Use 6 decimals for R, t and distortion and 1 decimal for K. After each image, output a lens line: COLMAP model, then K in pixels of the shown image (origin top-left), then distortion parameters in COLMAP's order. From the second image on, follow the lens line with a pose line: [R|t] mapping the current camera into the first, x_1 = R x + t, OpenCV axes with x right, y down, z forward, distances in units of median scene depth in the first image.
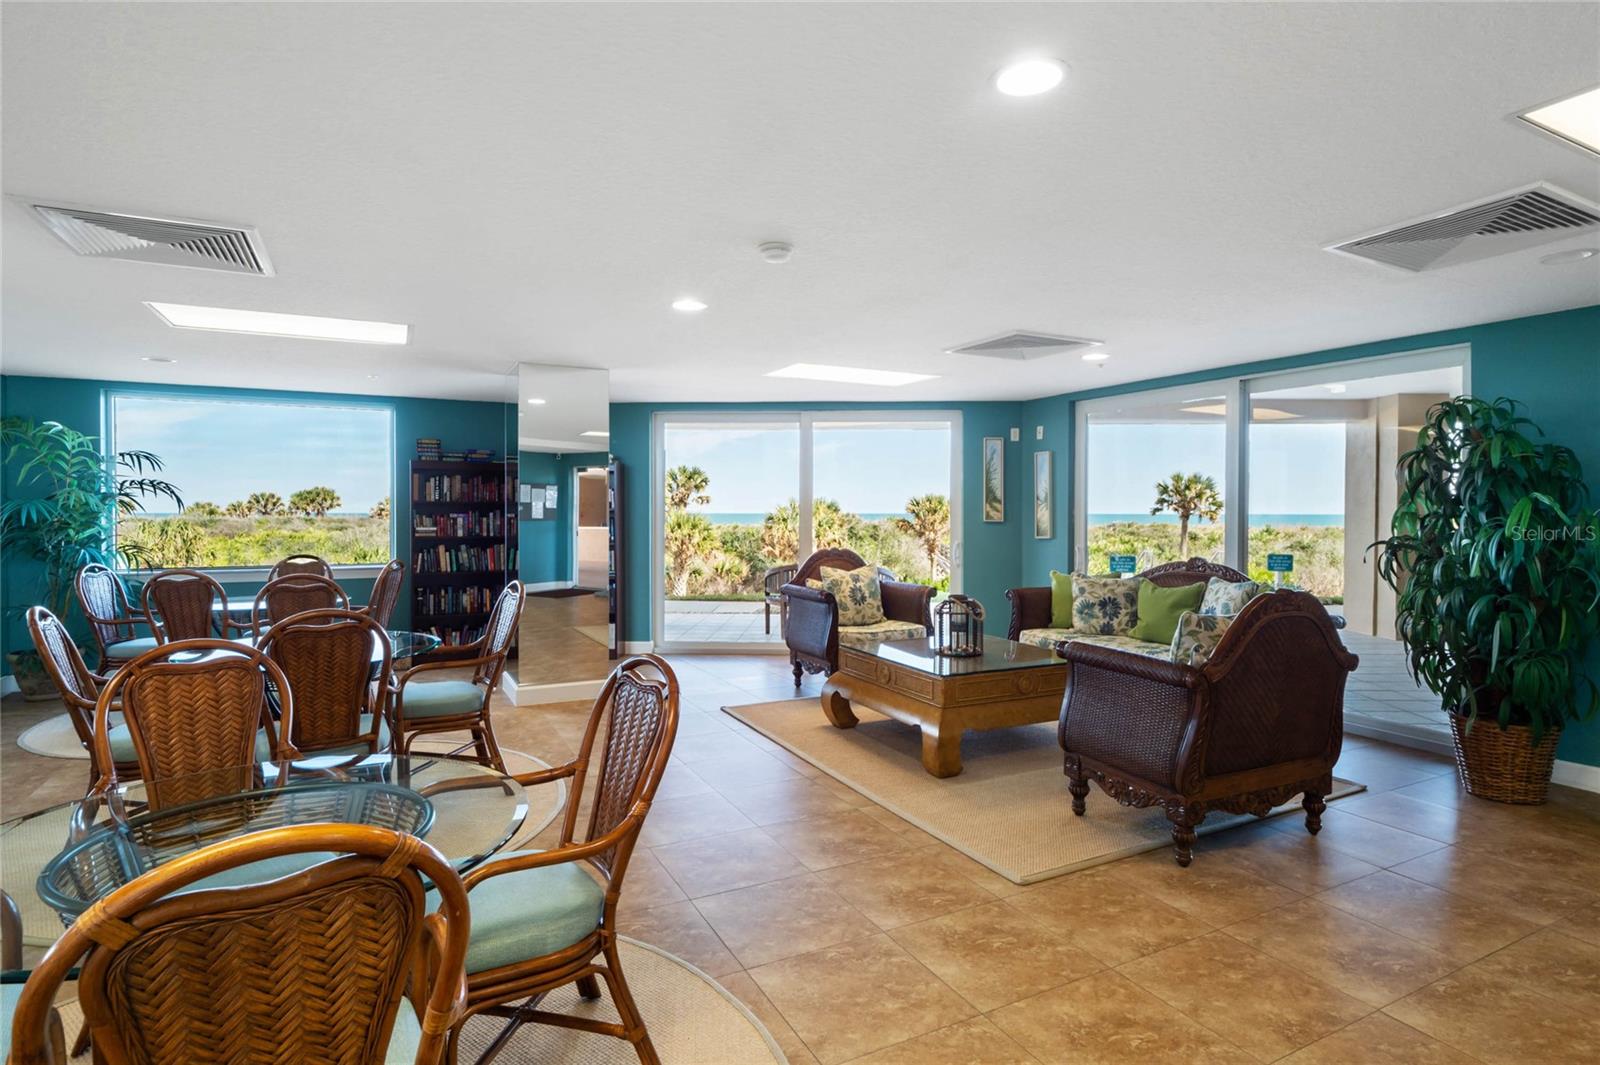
lens RADIAL K [[817.7, 0, 800.0], [0, 817.7, 532.5], [0, 0, 1]] dist [-0.001832, -0.000729]
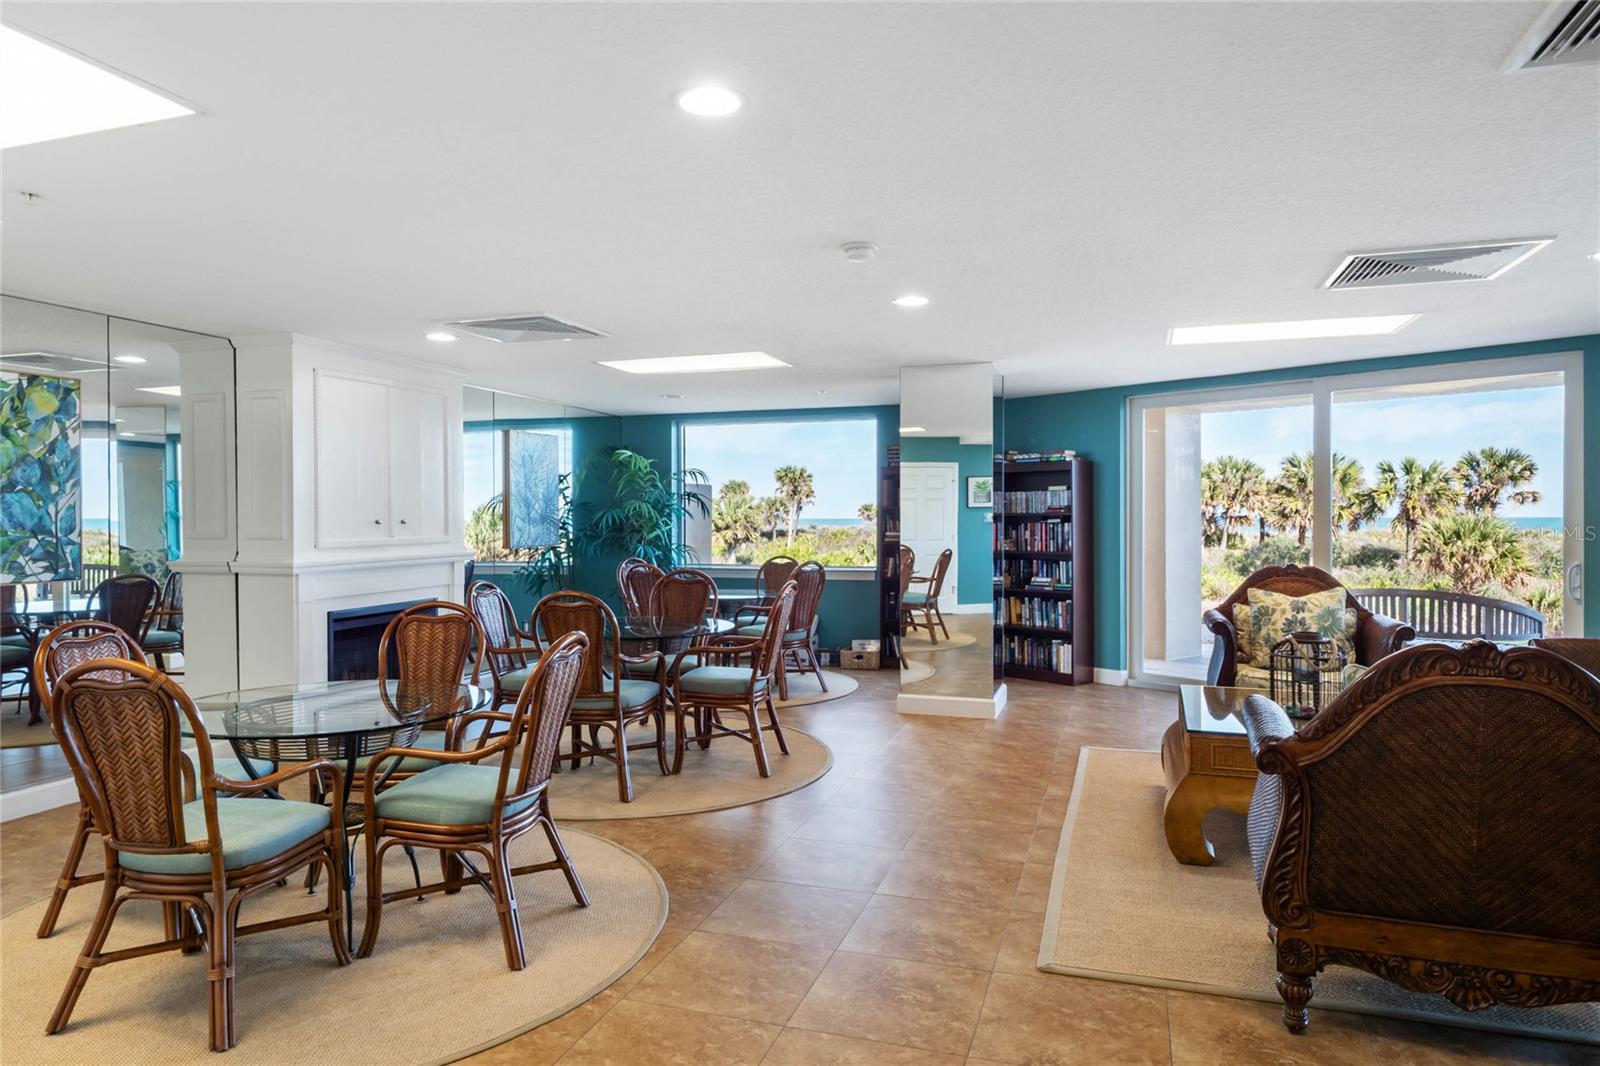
lens RADIAL K [[991.5, 0, 800.0], [0, 991.5, 533.0], [0, 0, 1]] dist [0.002183, -0.000746]
pose [[0.703227, 0.008660, -0.710913, 0.403531], [-0.014664, 0.999890, -0.002326, -0.000904], [0.710814, 0.012061, 0.703276, 0.061650]]
